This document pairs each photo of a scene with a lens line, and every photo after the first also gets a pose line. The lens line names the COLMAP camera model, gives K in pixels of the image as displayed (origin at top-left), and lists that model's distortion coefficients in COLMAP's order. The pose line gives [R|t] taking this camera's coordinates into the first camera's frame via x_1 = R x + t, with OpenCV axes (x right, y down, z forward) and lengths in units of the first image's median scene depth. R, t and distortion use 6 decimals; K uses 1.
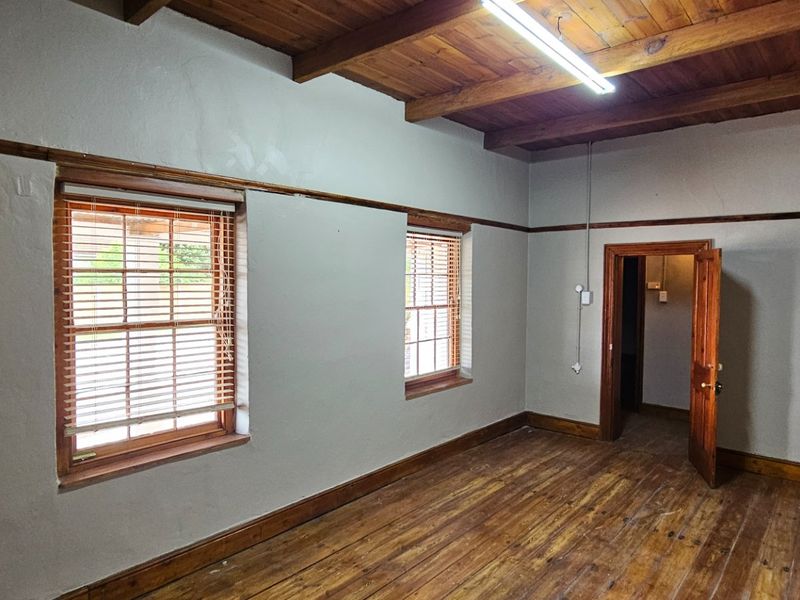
lens RADIAL K [[523.3, 0, 402.5], [0, 523.3, 300.5], [0, 0, 1]] dist [-0.002697, -0.003536]
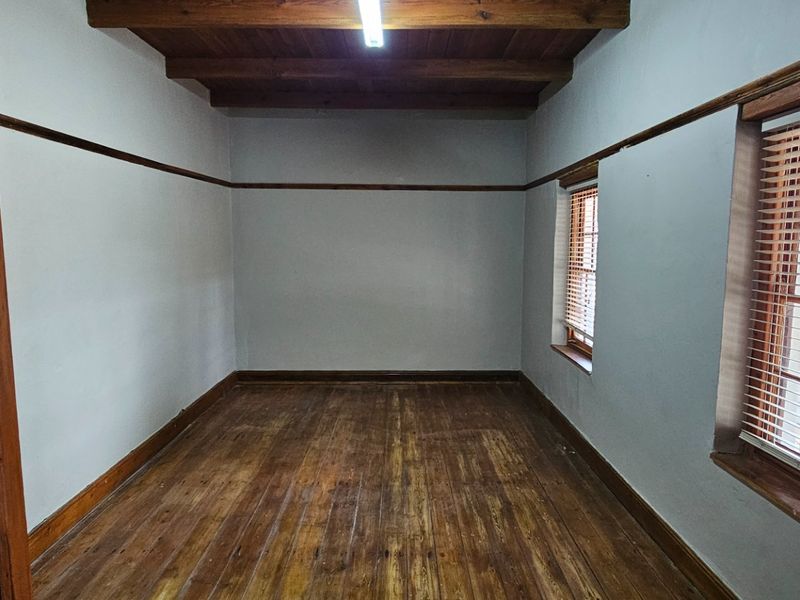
lens RADIAL K [[523.3, 0, 401.5], [0, 523.3, 299.7], [0, 0, 1]] dist [-0.002697, -0.003536]
pose [[-0.759228, 0.066654, -0.647403, 0.791090], [-0.025829, 0.990872, 0.132307, -0.045445], [0.650312, 0.117173, -0.750576, 1.597672]]
